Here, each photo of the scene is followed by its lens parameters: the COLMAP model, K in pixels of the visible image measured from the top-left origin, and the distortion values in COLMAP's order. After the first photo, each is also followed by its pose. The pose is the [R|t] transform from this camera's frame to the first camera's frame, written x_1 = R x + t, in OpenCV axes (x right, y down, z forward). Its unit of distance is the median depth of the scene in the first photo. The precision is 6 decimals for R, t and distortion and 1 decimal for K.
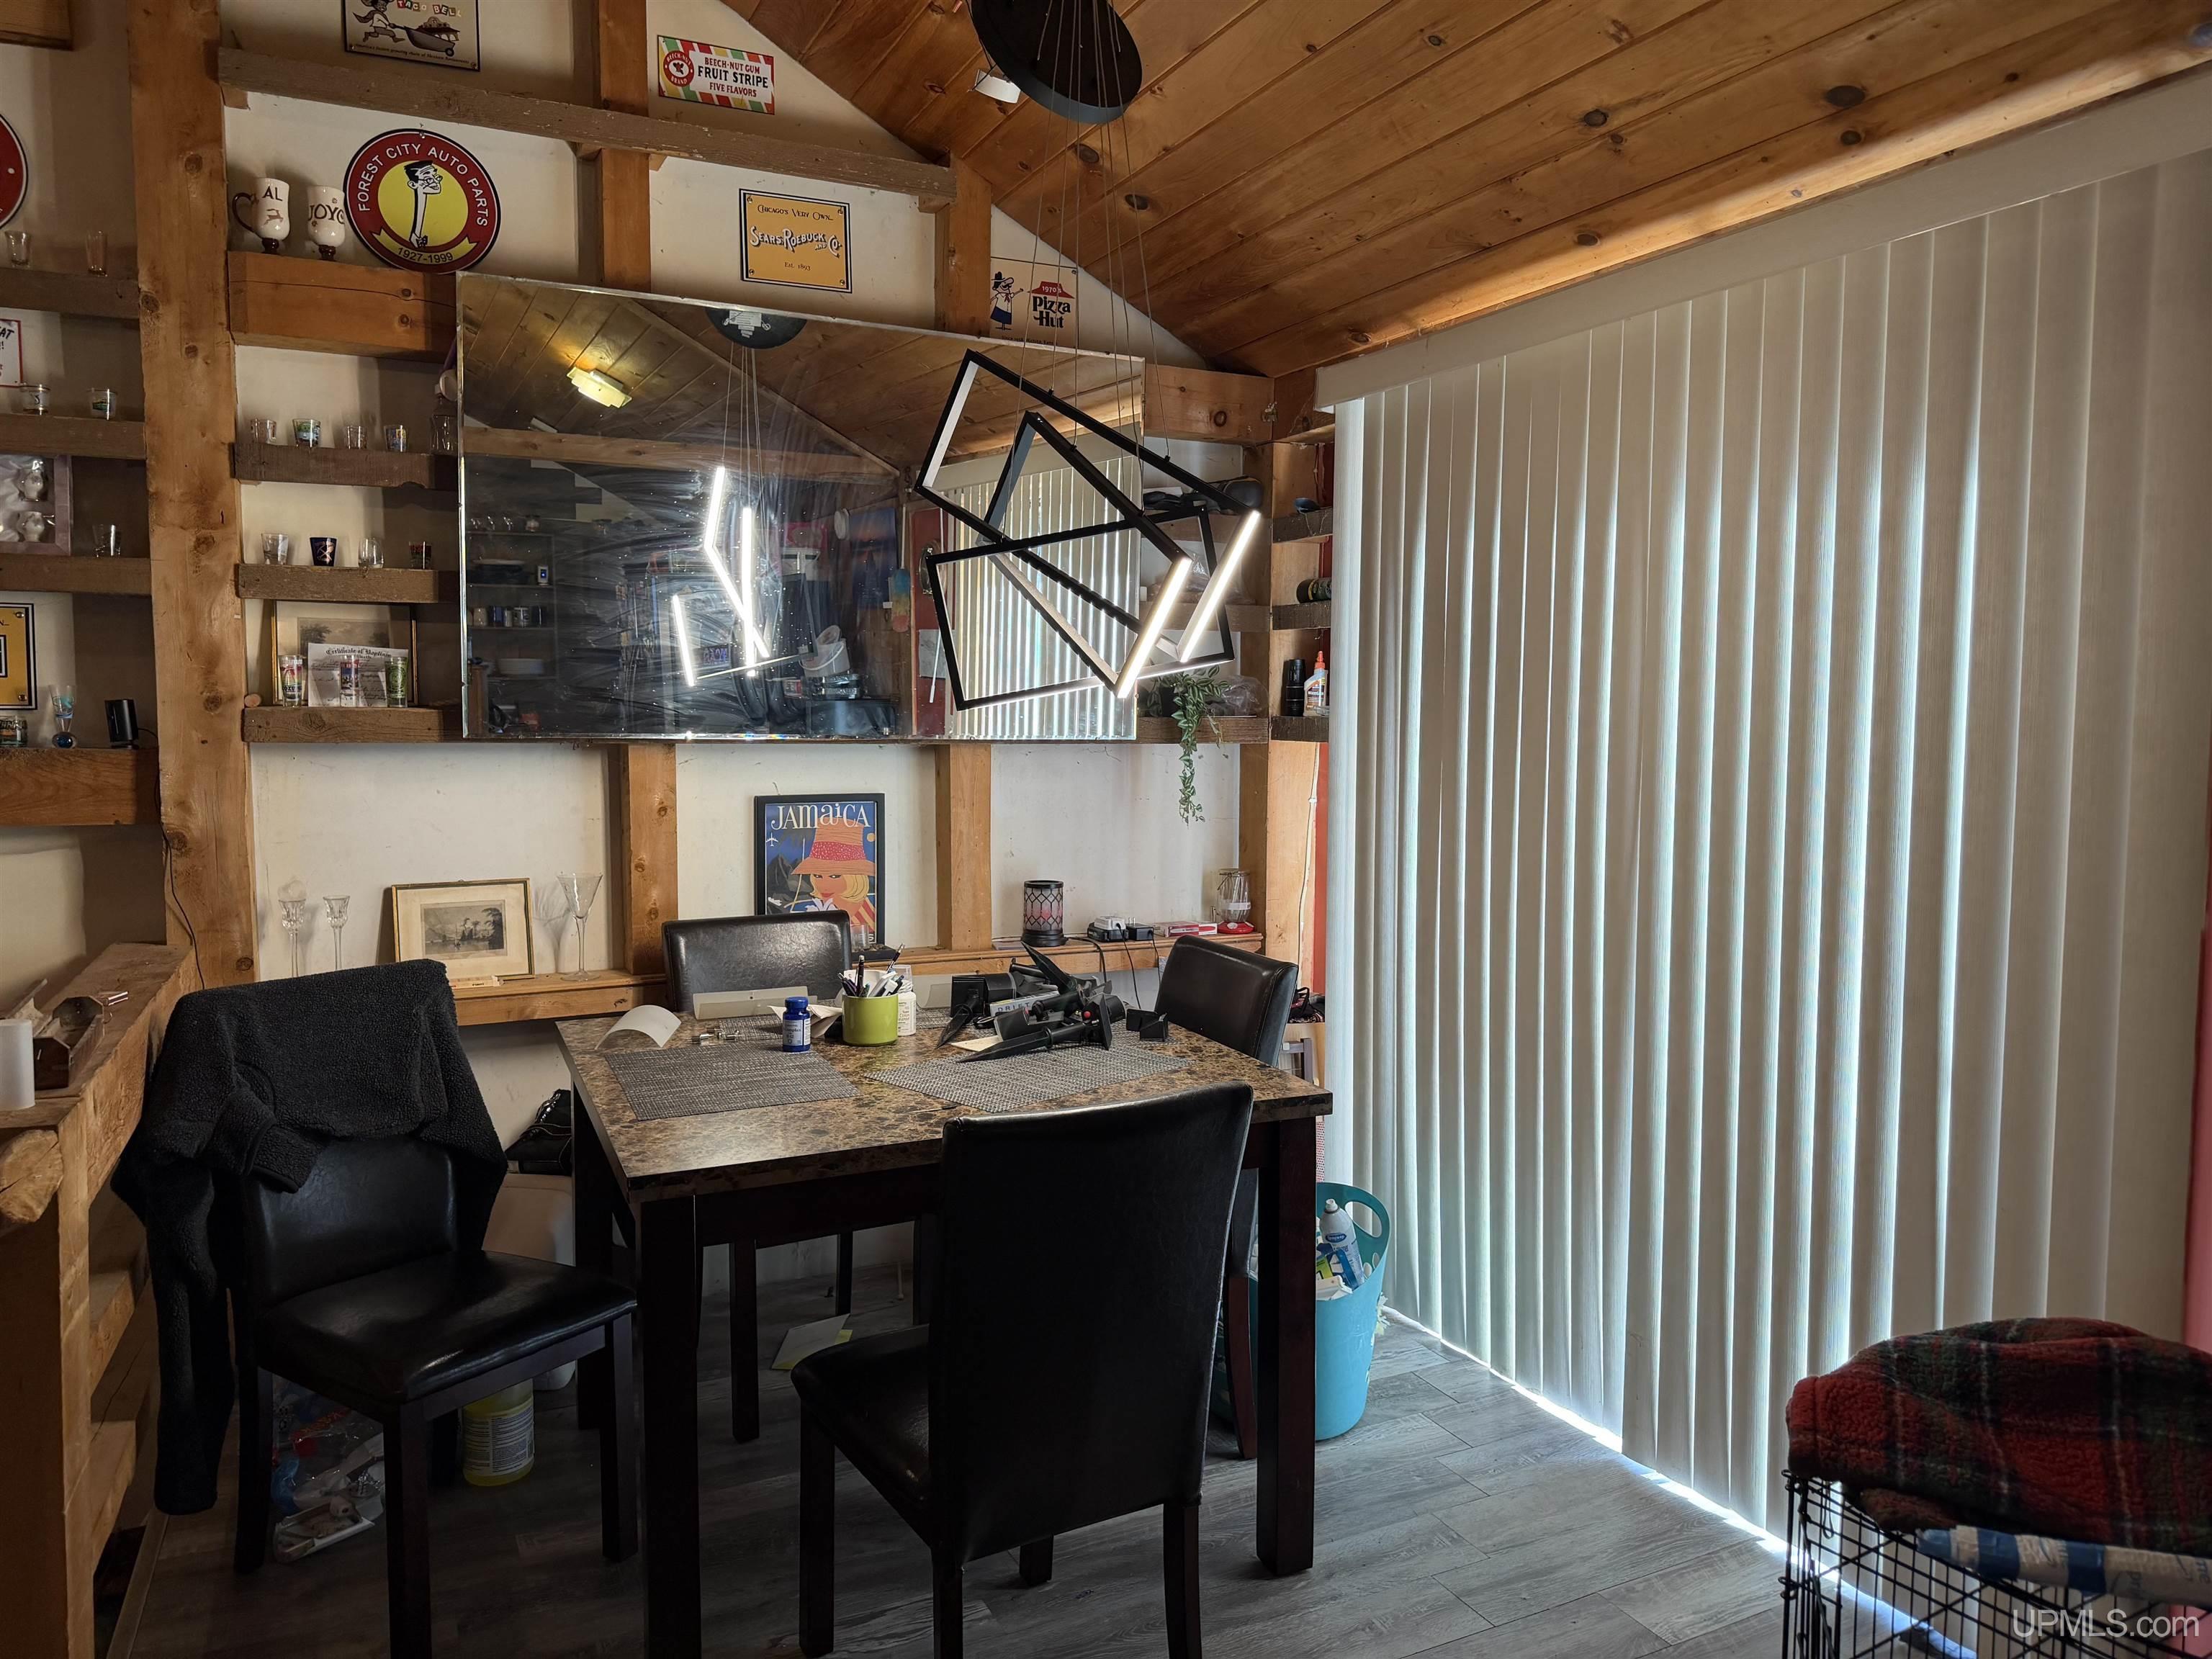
lens RADIAL K [[1561.5, 0, 1106.0], [0, 1561.5, 829.5], [0, 0, 1]] dist [-0.002889, 0.000105]
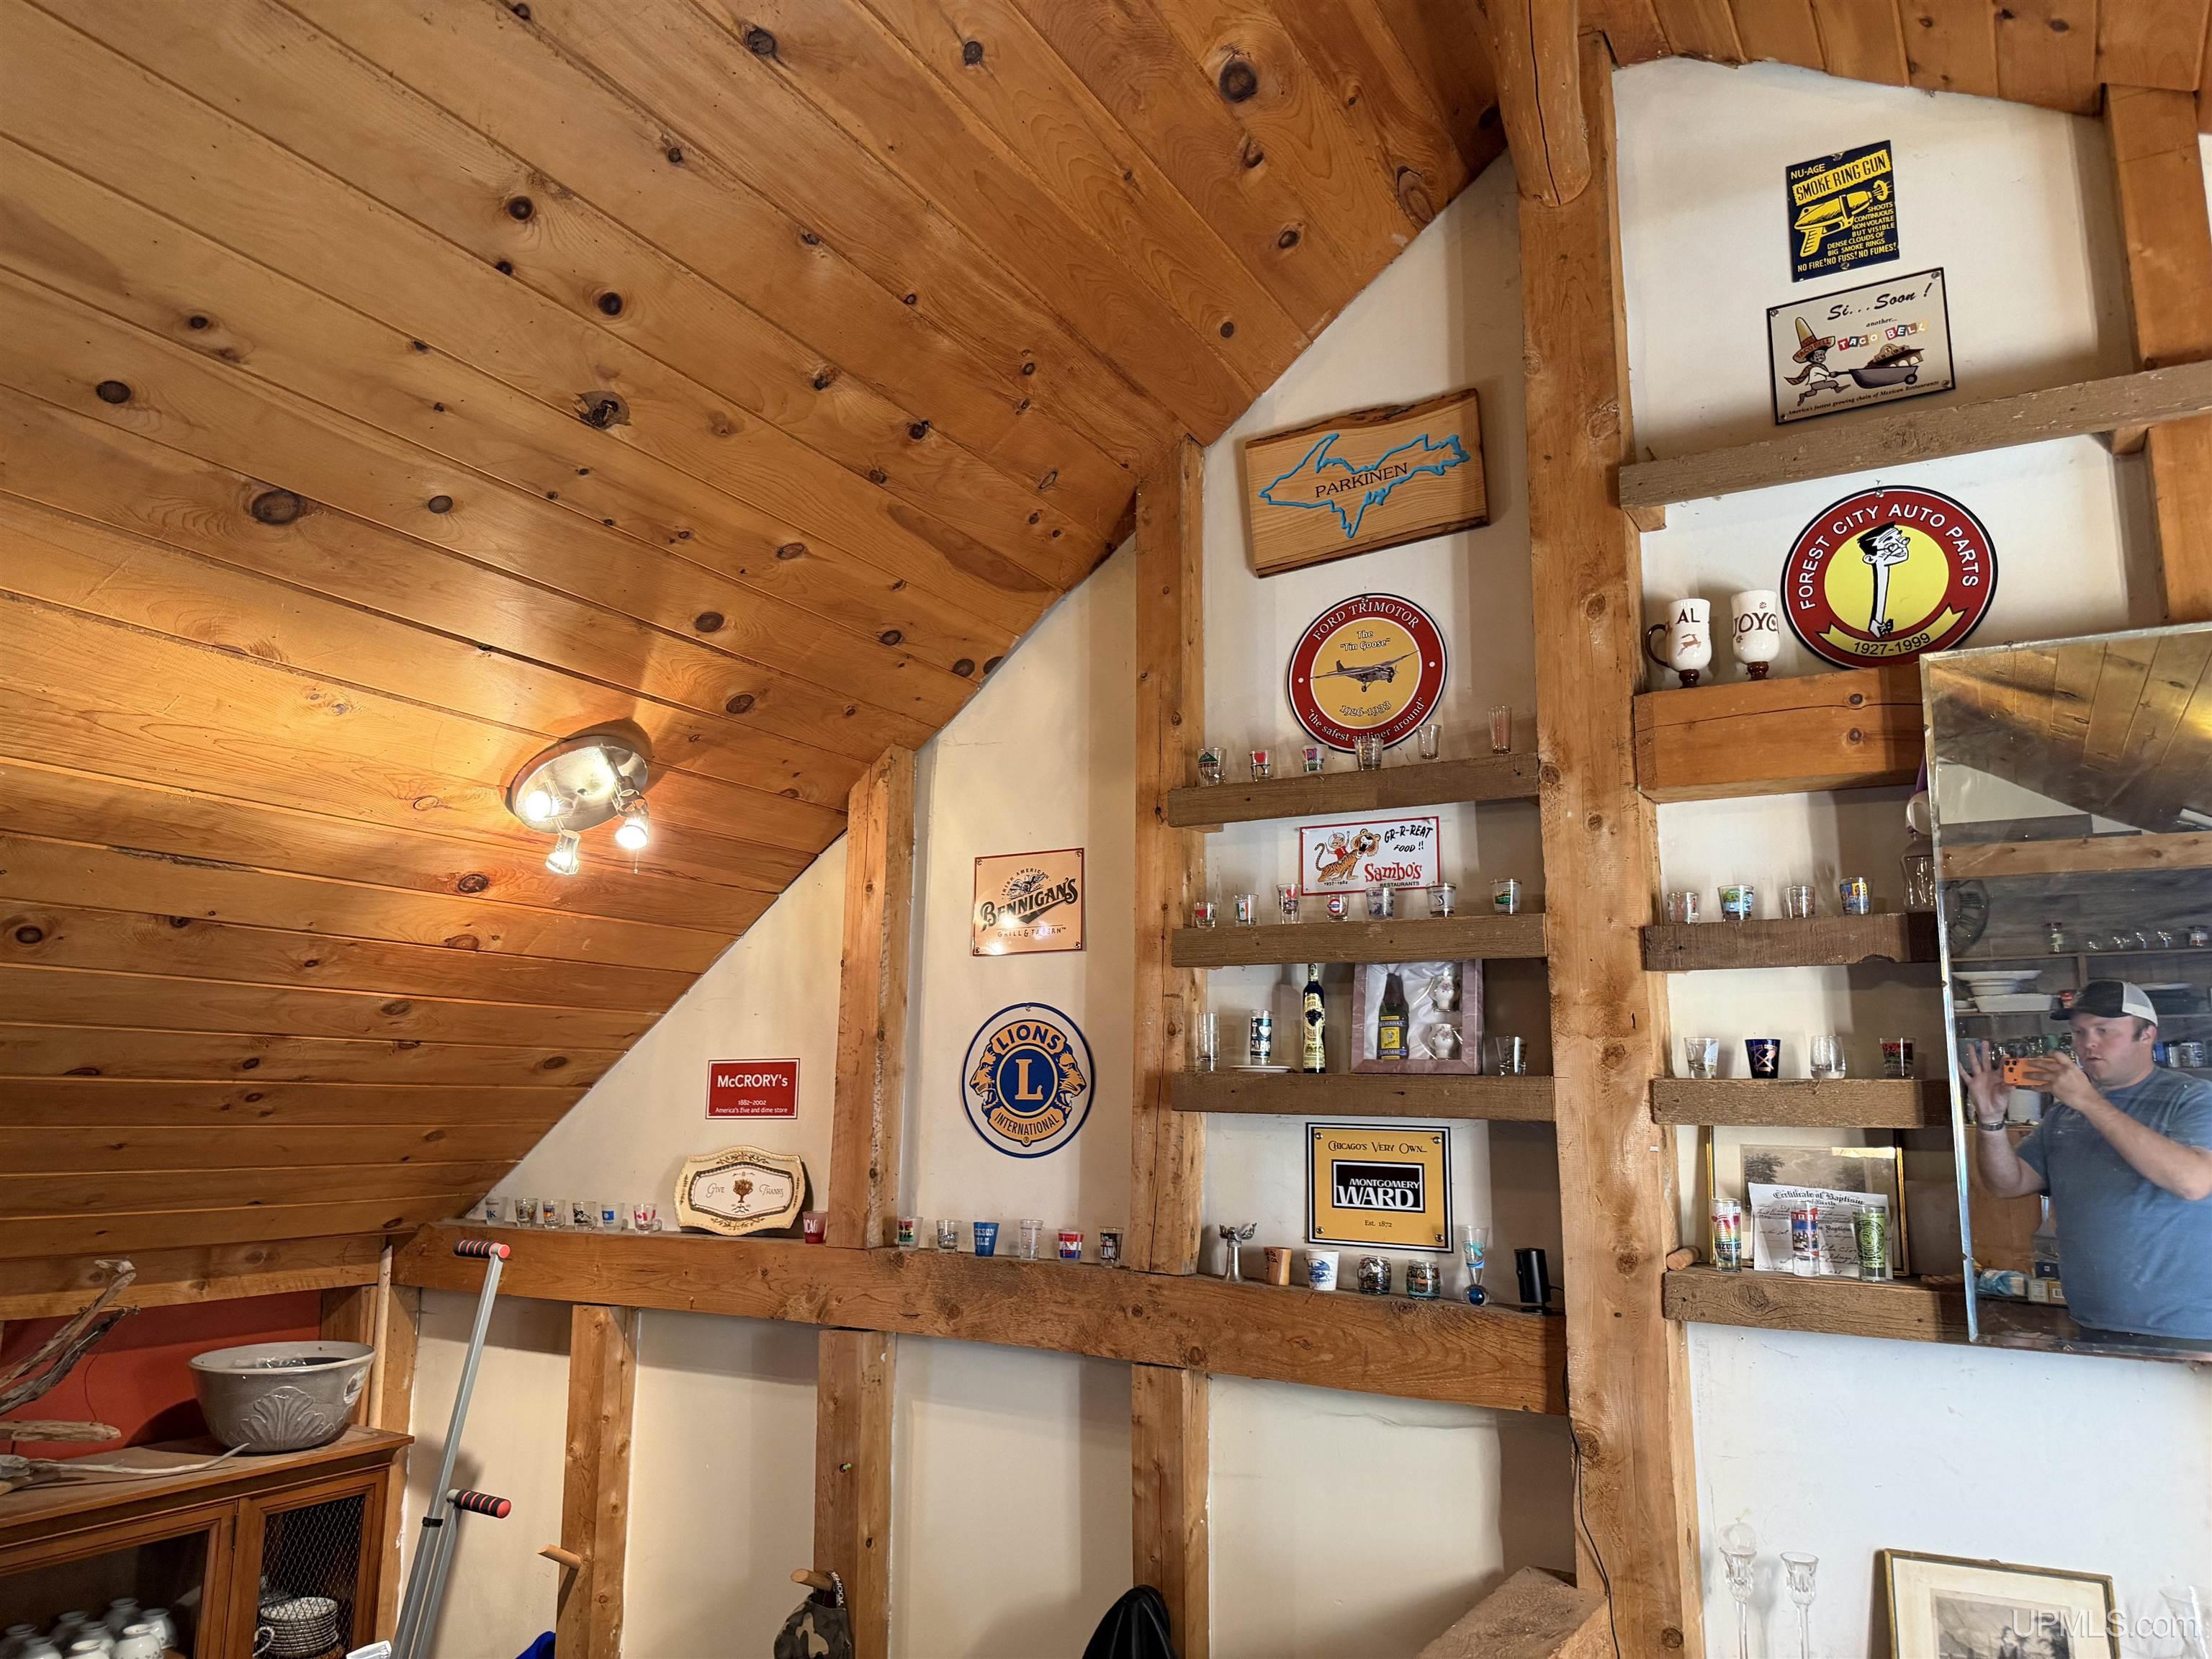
lens RADIAL K [[1559.0, 0, 1107.6], [0, 1559.0, 821.4], [0, 0, 1]] dist [0.007025, -0.012524]
pose [[0.555632, -0.143617, -0.818930, -0.054944], [-0.077886, 0.971646, -0.223244, -0.099282], [0.827772, 0.187825, 0.528692, 0.337736]]
